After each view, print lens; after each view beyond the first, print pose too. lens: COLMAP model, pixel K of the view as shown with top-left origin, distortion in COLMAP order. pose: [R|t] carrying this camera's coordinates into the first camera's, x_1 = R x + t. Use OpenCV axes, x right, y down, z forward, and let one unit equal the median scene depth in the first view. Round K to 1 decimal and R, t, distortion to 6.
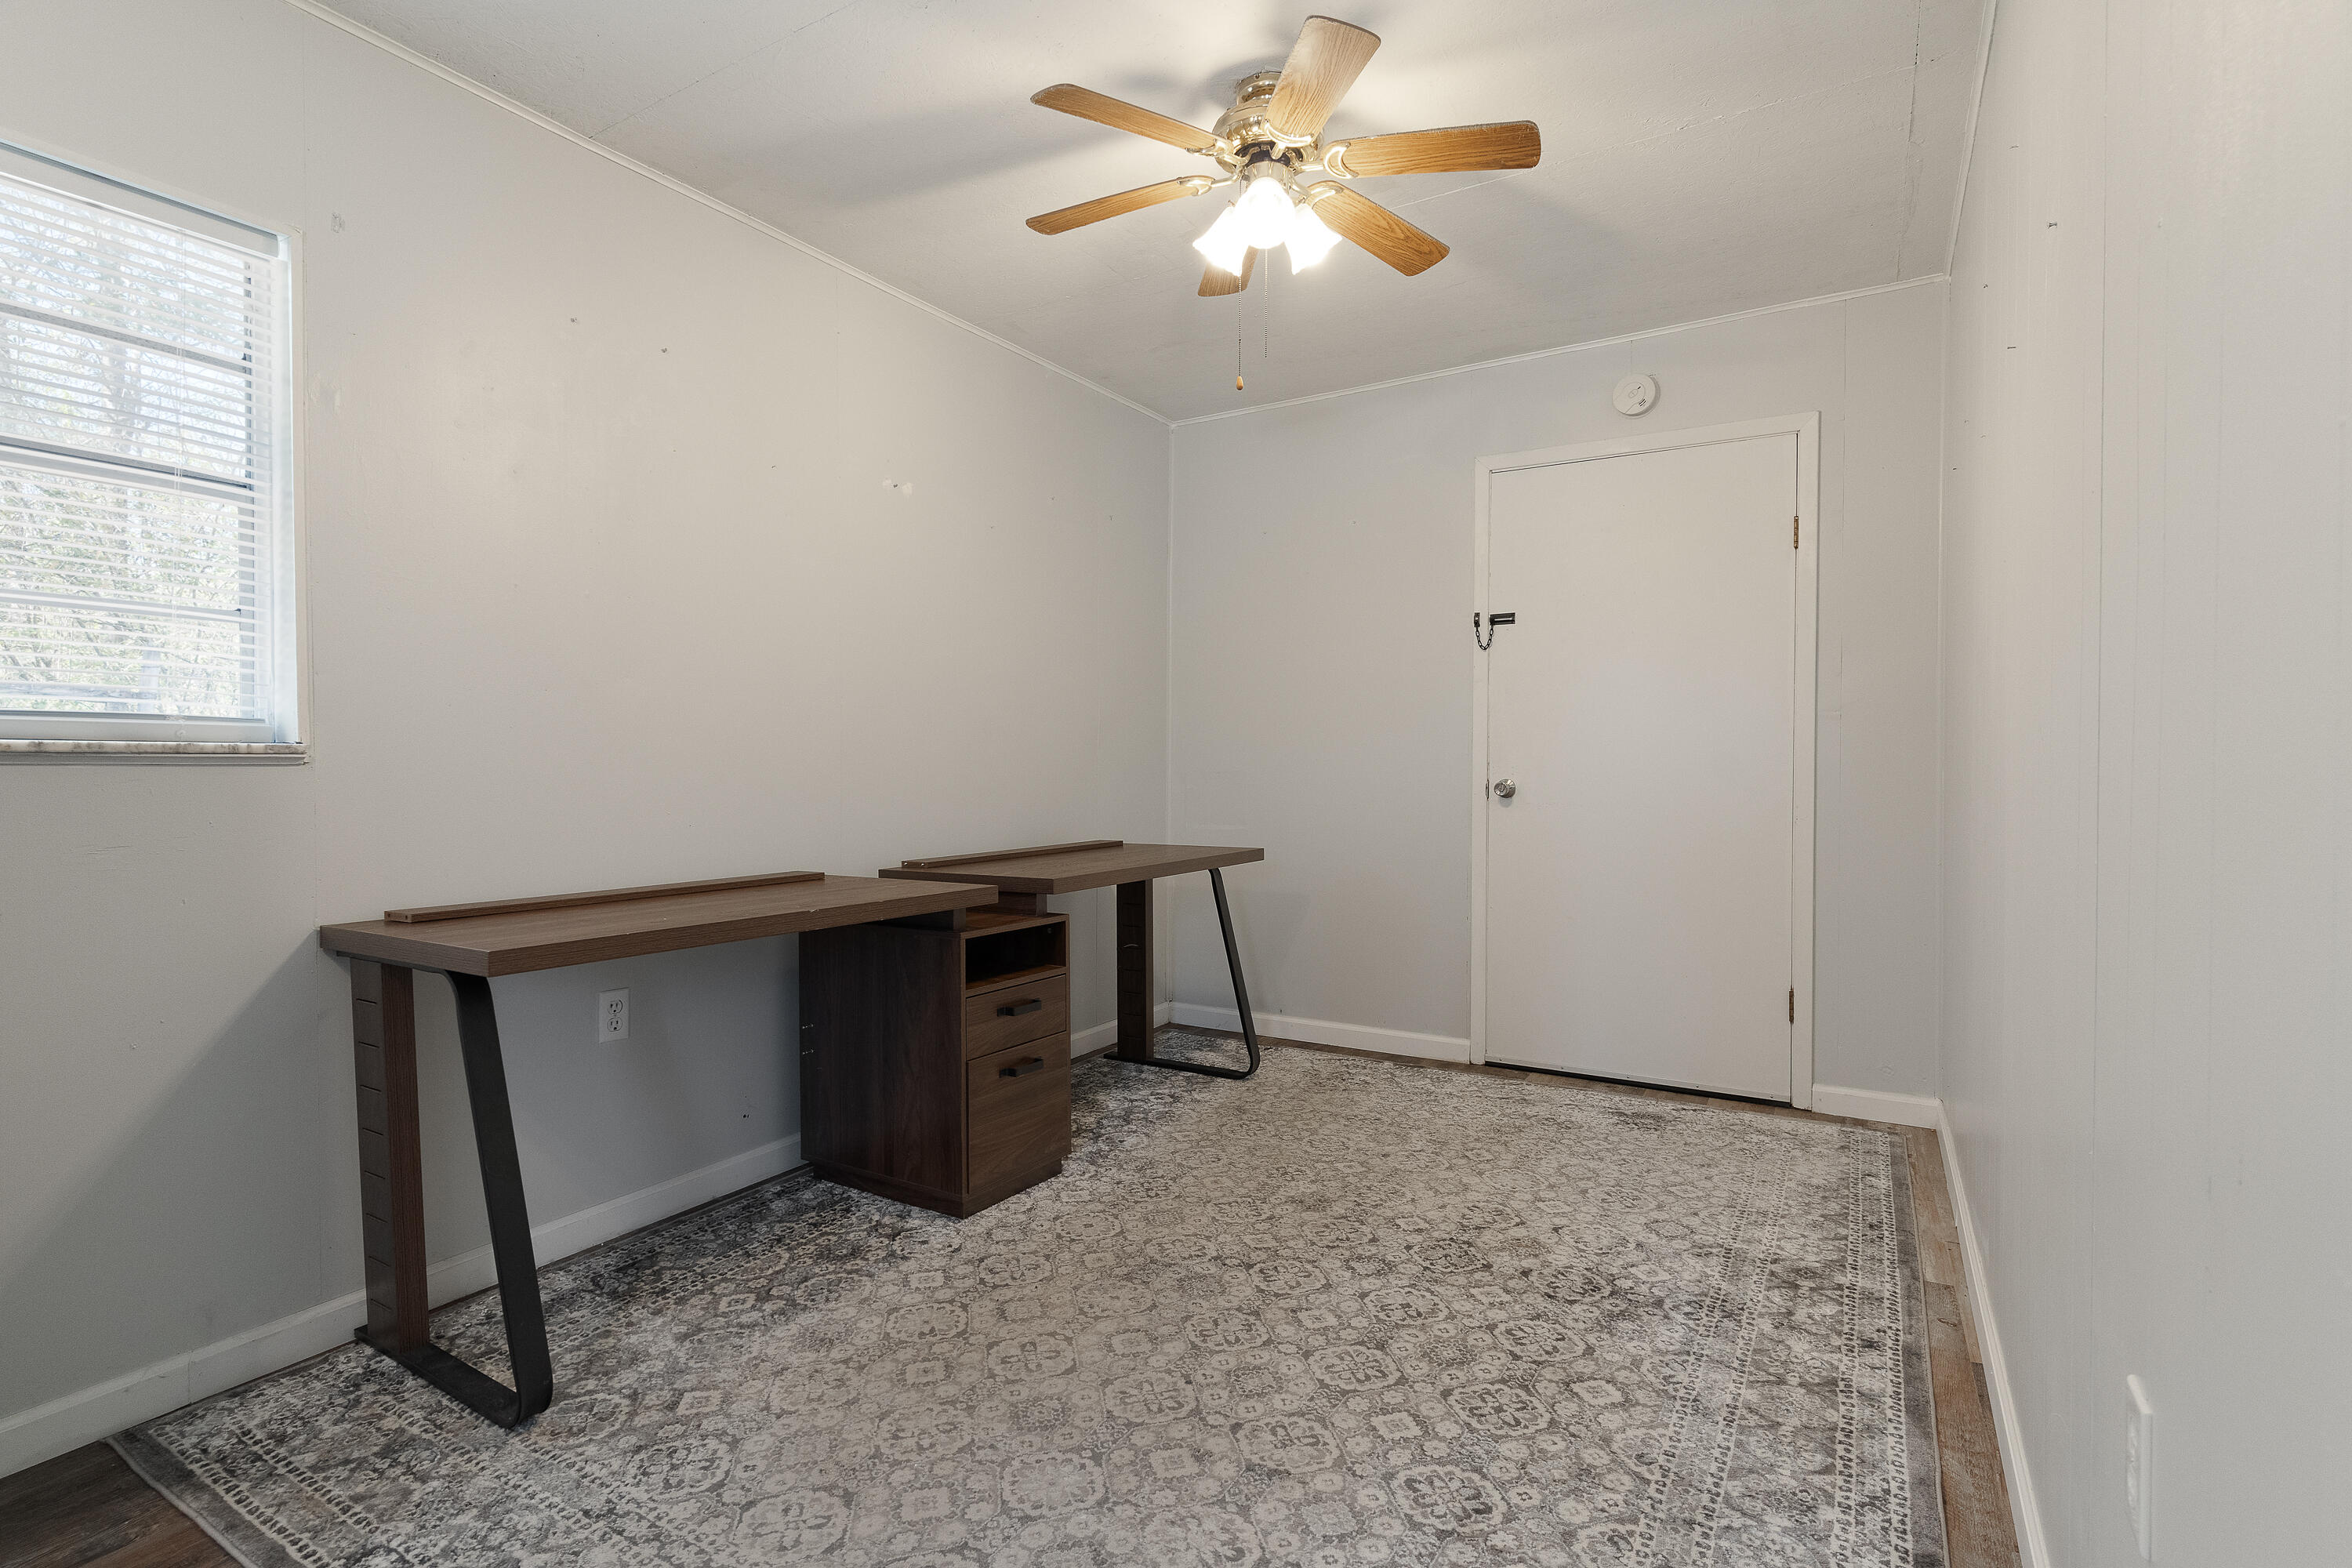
lens RADIAL K [[1178.0, 0, 1137.9], [0, 1178.0, 780.6], [0, 0, 1]] dist [0.024787, 0.000533]
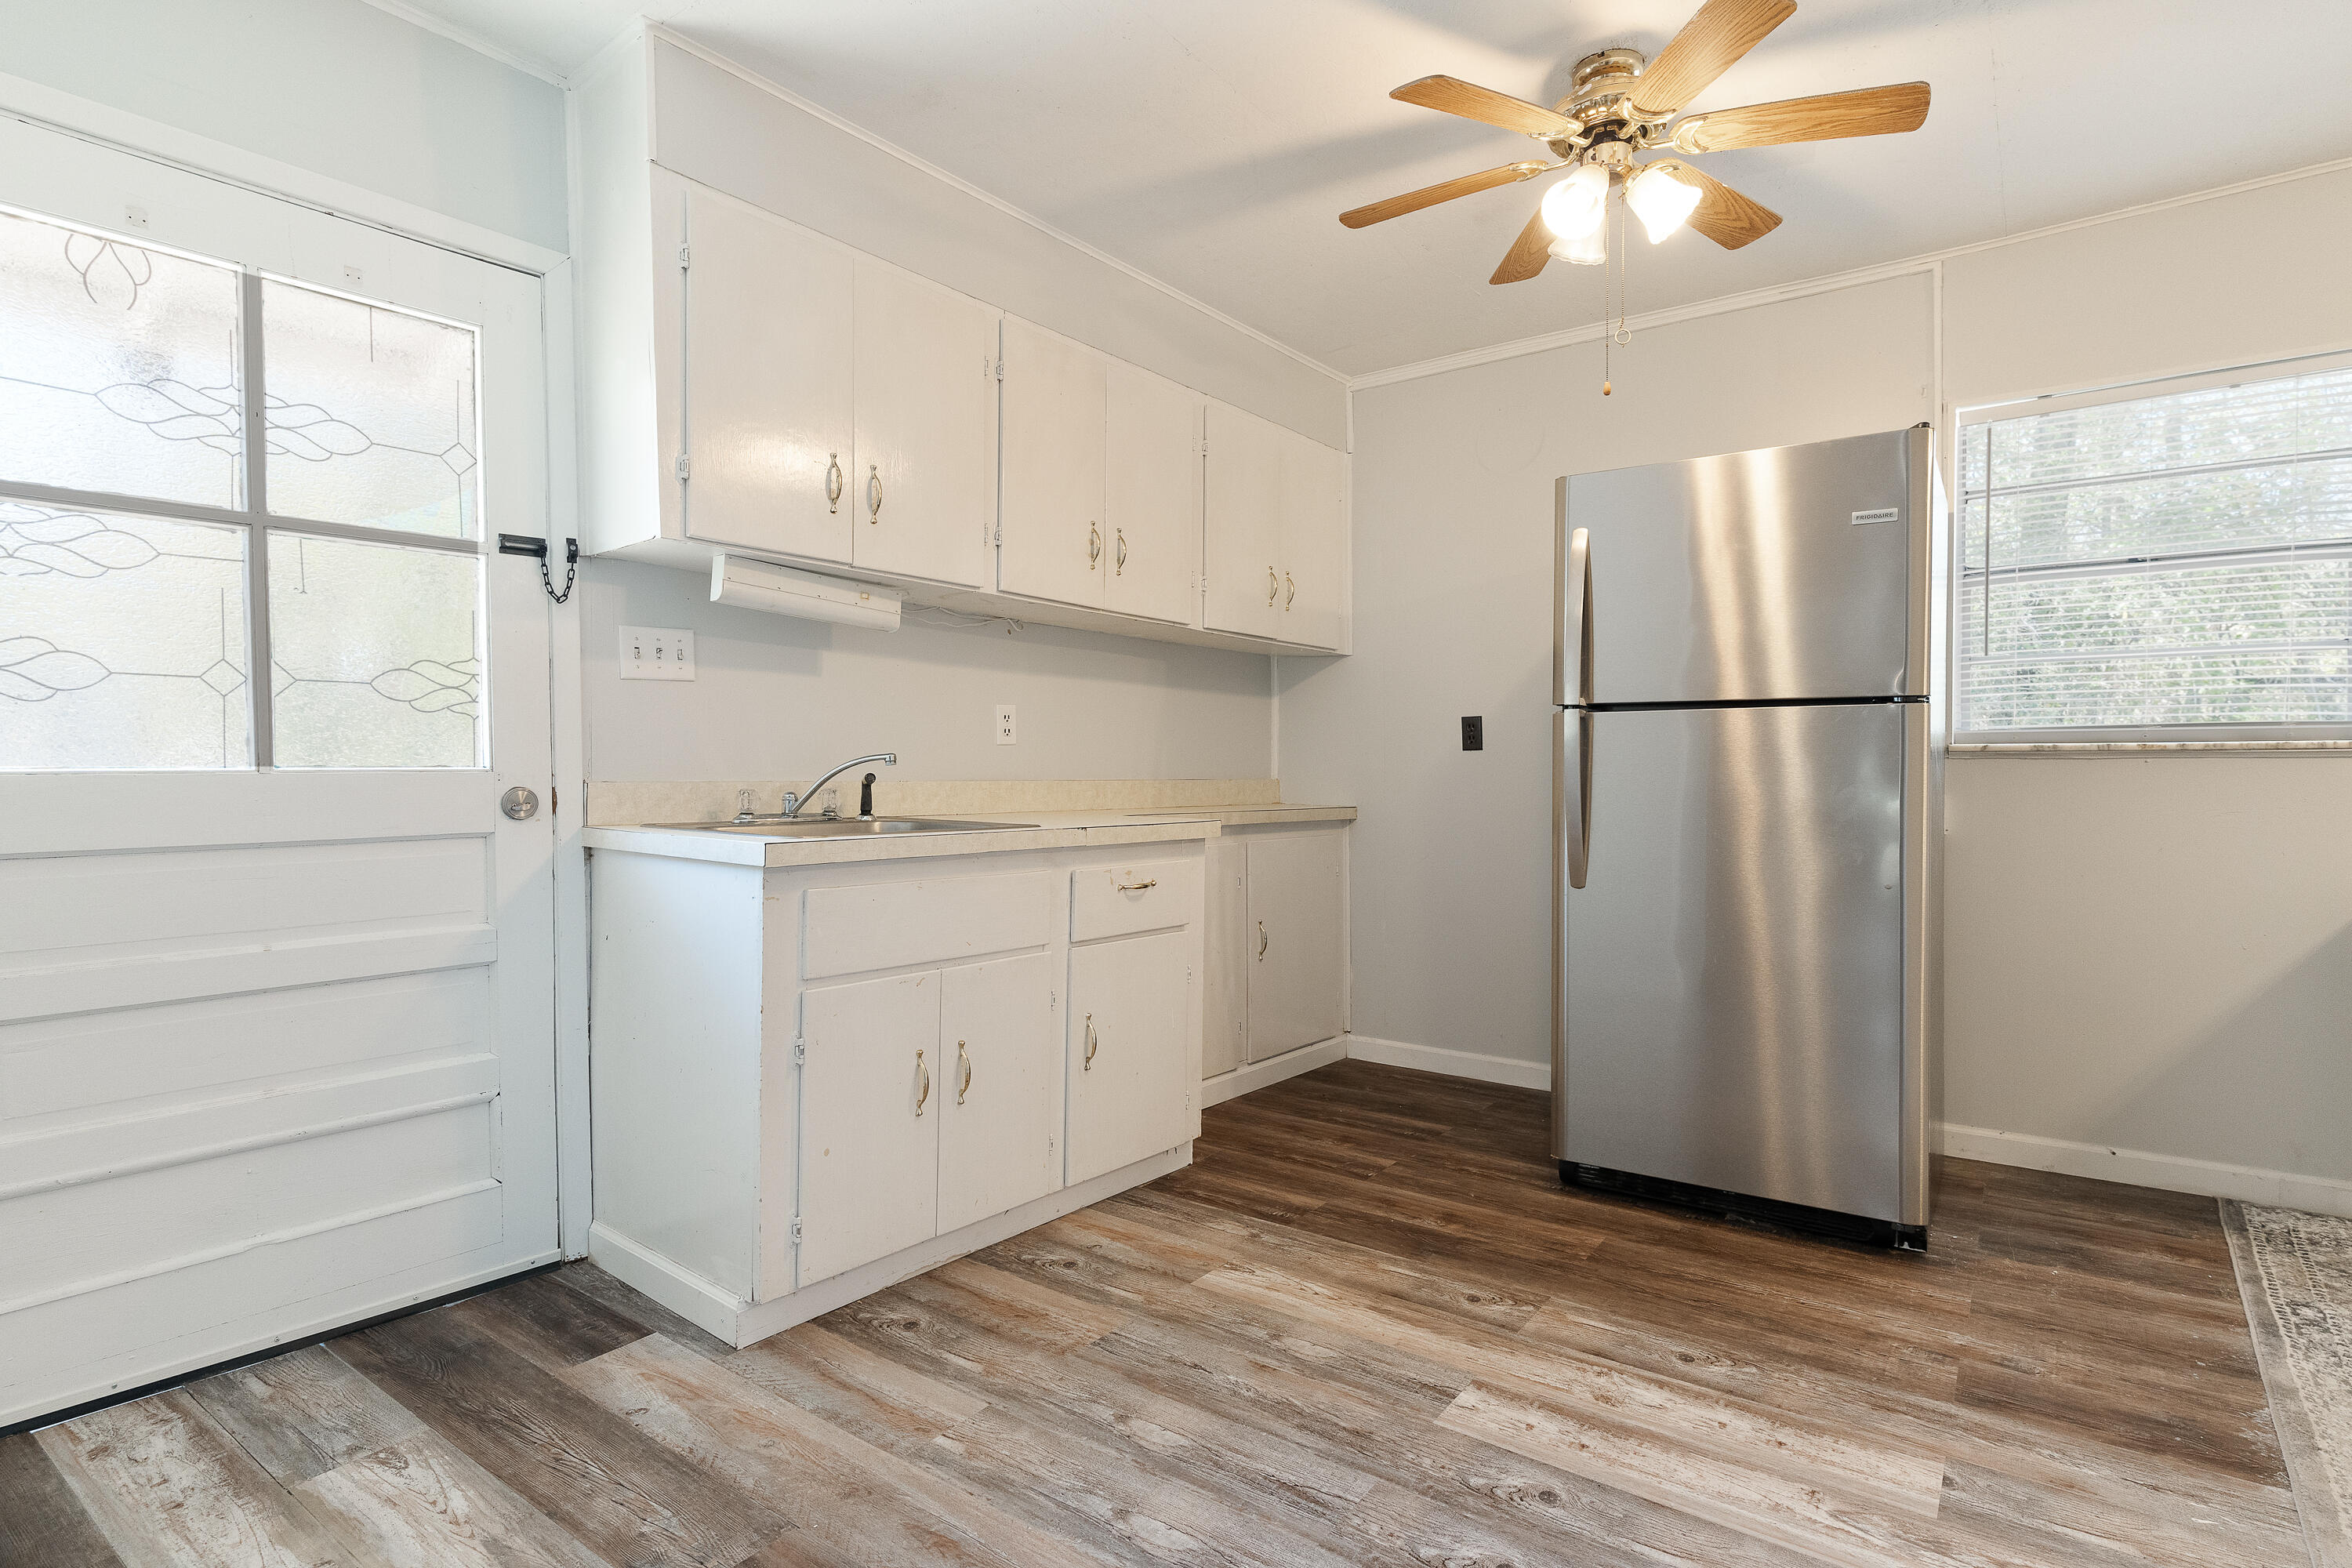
lens RADIAL K [[1167.6, 0, 1149.5], [0, 1167.6, 779.2], [0, 0, 1]] dist [0.002464, 0.000472]
pose [[-0.083293, 0.012810, -0.996443, 0.646736], [-0.008779, 0.999869, 0.013588, 0.005303], [0.996486, 0.009880, -0.083169, -0.202945]]
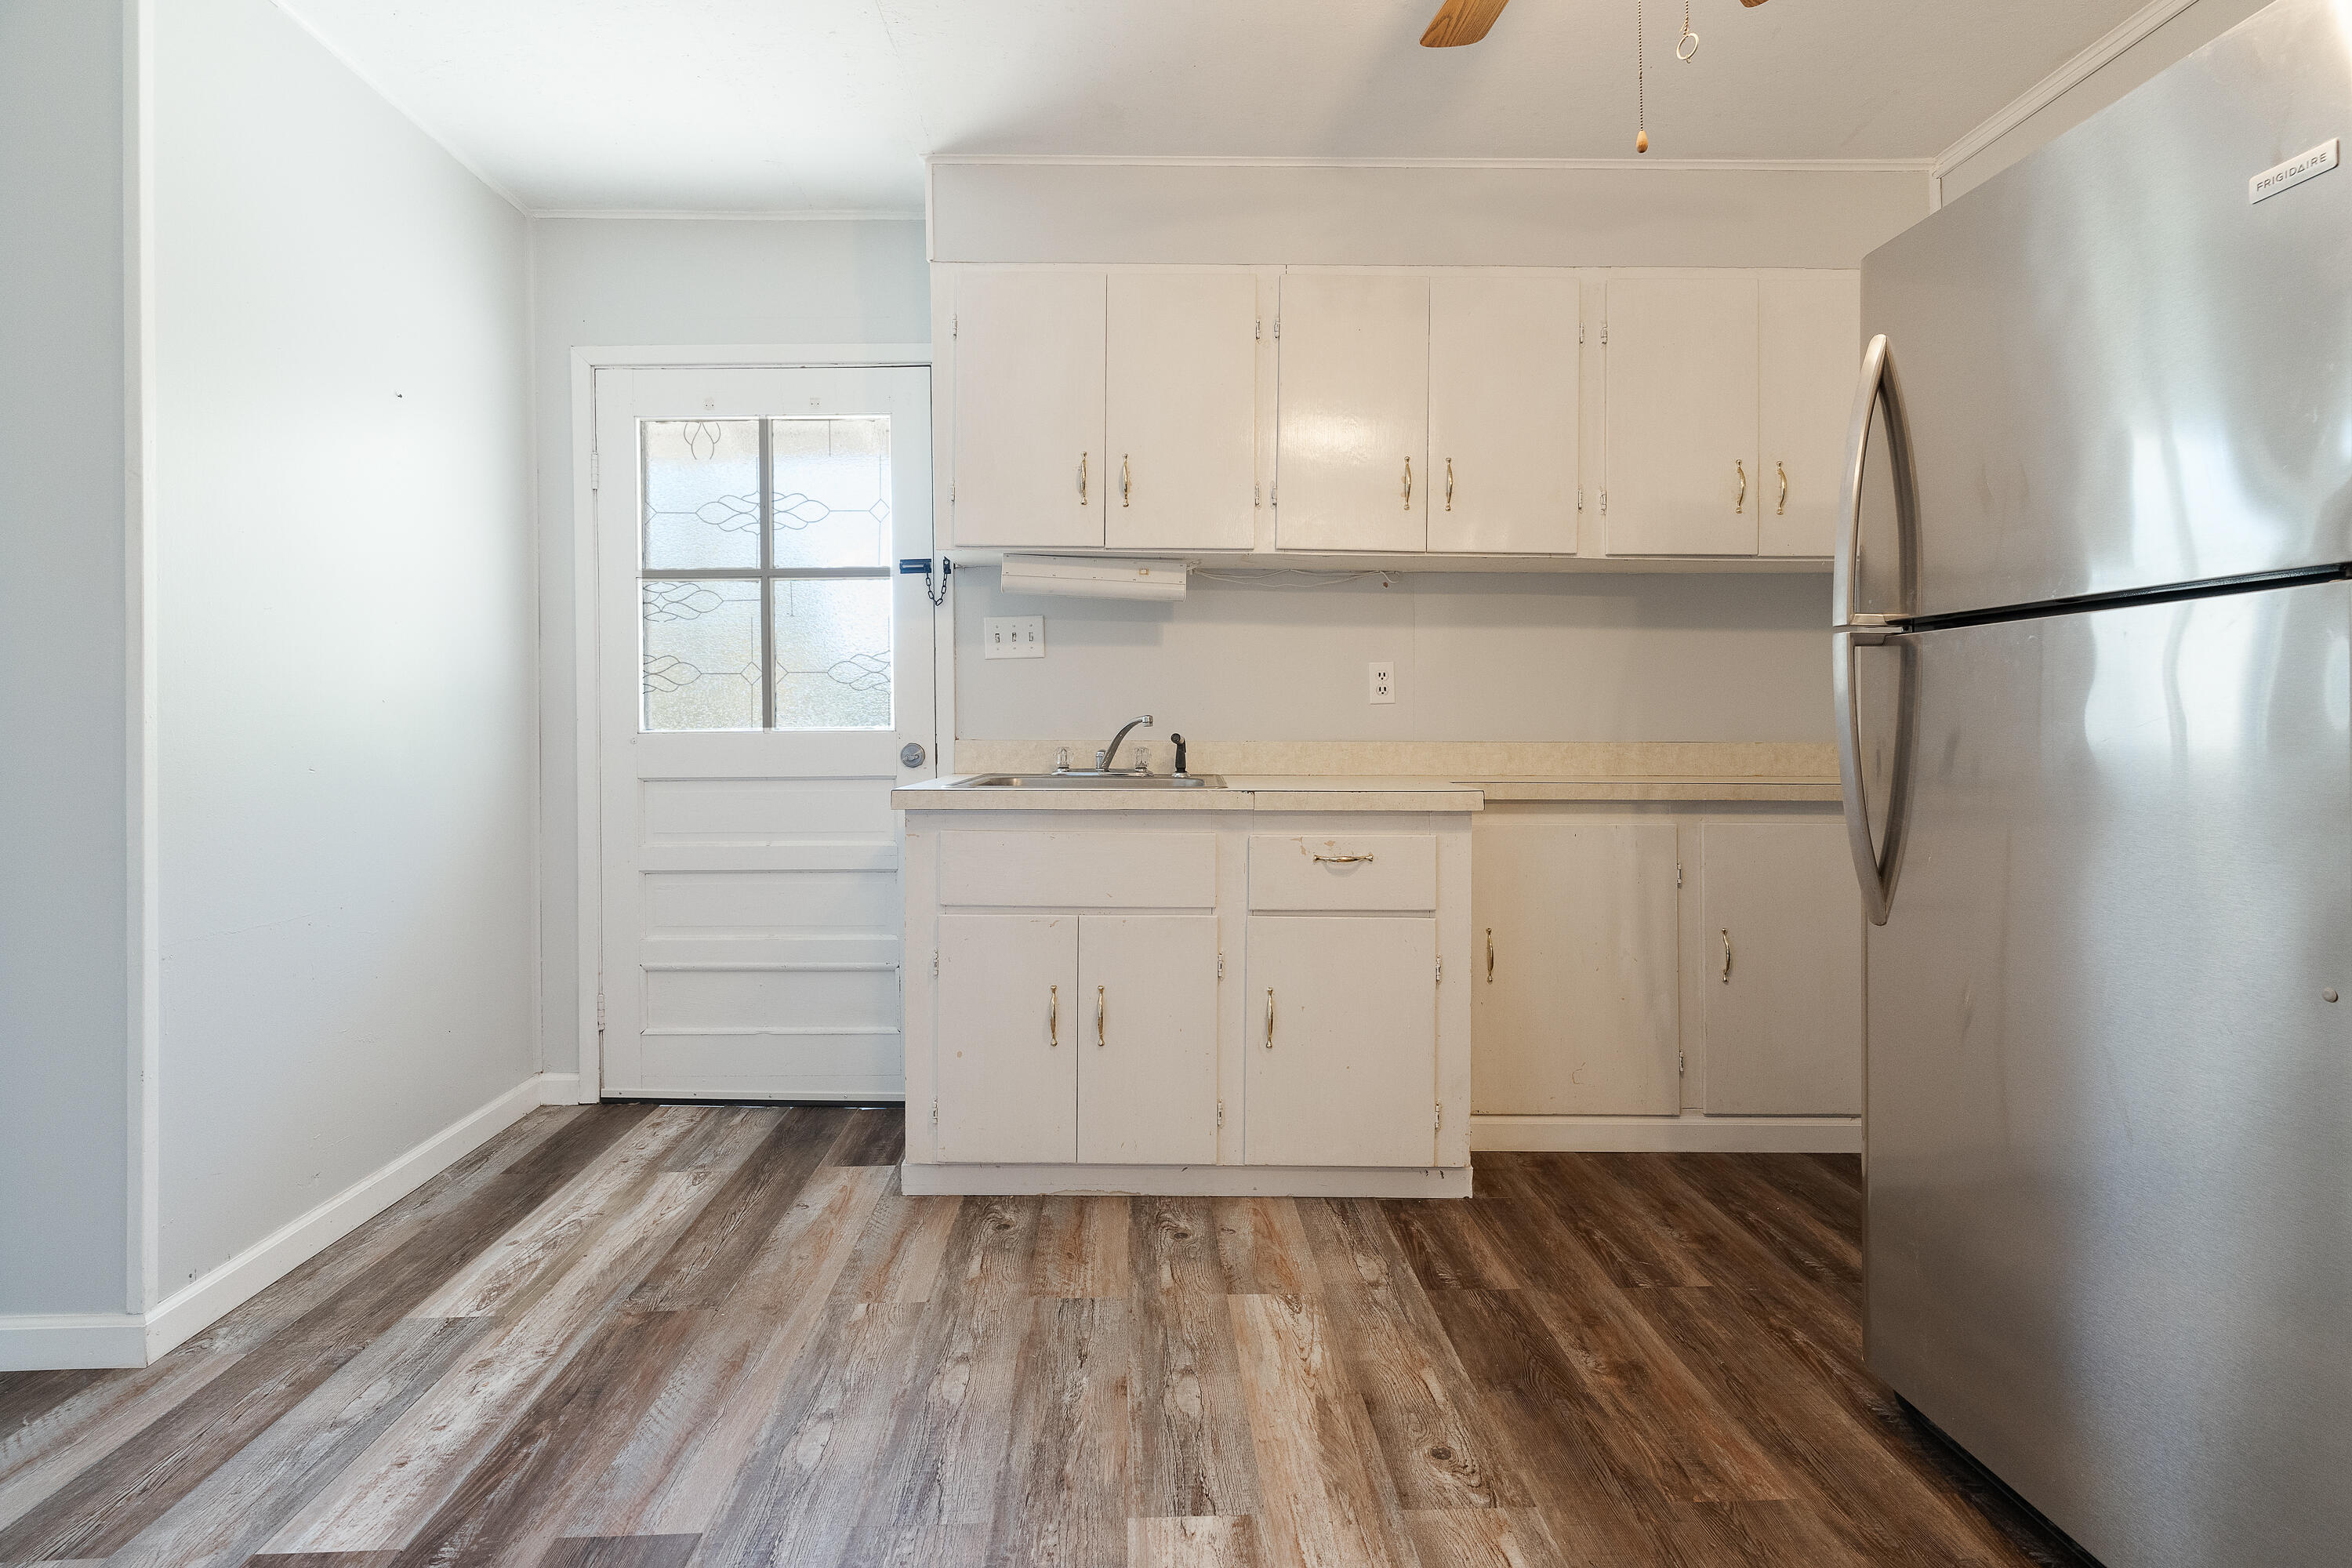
lens RADIAL K [[1162.3, 0, 1197.8], [0, 1162.3, 721.1], [0, 0, 1]] dist [0.001647, 0.000664]
pose [[-0.824249, 0.001816, -0.566225, 0.130055], [-0.000137, 0.999994, 0.003406, -0.000952], [0.566228, 0.002885, -0.824244, 0.568174]]
